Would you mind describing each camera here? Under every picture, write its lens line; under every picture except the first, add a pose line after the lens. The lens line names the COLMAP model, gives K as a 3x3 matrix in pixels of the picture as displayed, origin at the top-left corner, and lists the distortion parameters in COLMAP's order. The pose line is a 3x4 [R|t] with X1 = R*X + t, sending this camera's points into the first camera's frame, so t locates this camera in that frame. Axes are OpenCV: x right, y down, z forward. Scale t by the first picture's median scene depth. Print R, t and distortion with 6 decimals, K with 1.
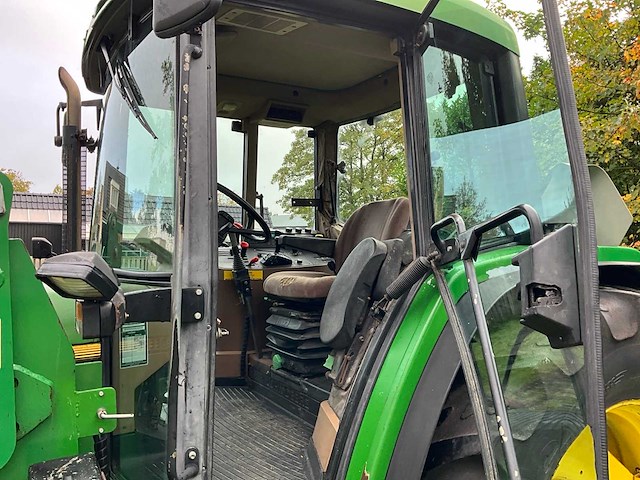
lens RADIAL K [[521.7, 0, 320.0], [0, 521.7, 240.0], [0, 0, 1]] dist [0.064635, -0.082996]
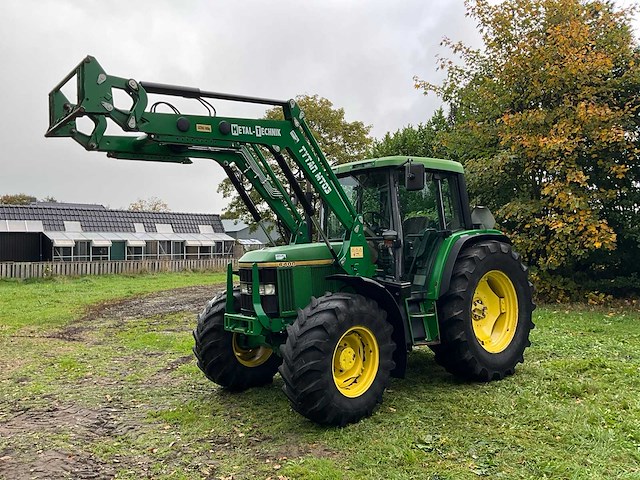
lens RADIAL K [[526.1, 0, 317.2], [0, 526.1, 238.5], [0, 0, 1]] dist [0.123489, -0.291456]
pose [[0.987706, -0.022273, 0.154725, -1.278237], [0.024116, 0.999659, -0.010043, 0.087658], [-0.154449, 0.013650, 0.987906, -2.599776]]
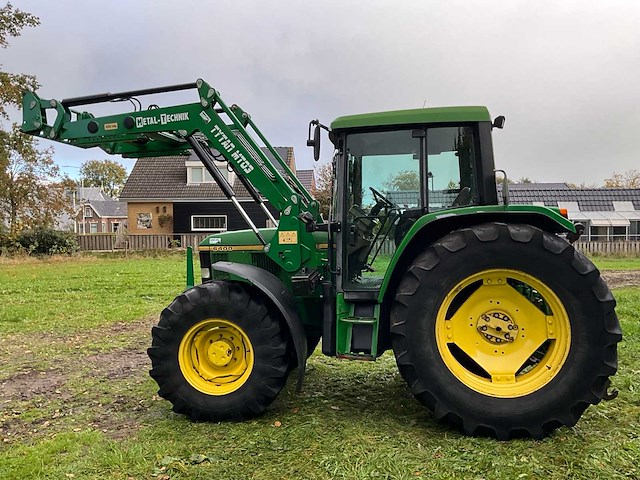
lens RADIAL K [[526.3, 0, 318.1], [0, 526.3, 239.5], [0, 0, 1]] dist [0.104112, -0.198945]
pose [[0.756997, -0.006458, -0.653386, 1.555630], [0.018120, 0.999774, 0.011111, 0.129999], [0.653167, -0.020251, 0.756943, -1.396943]]
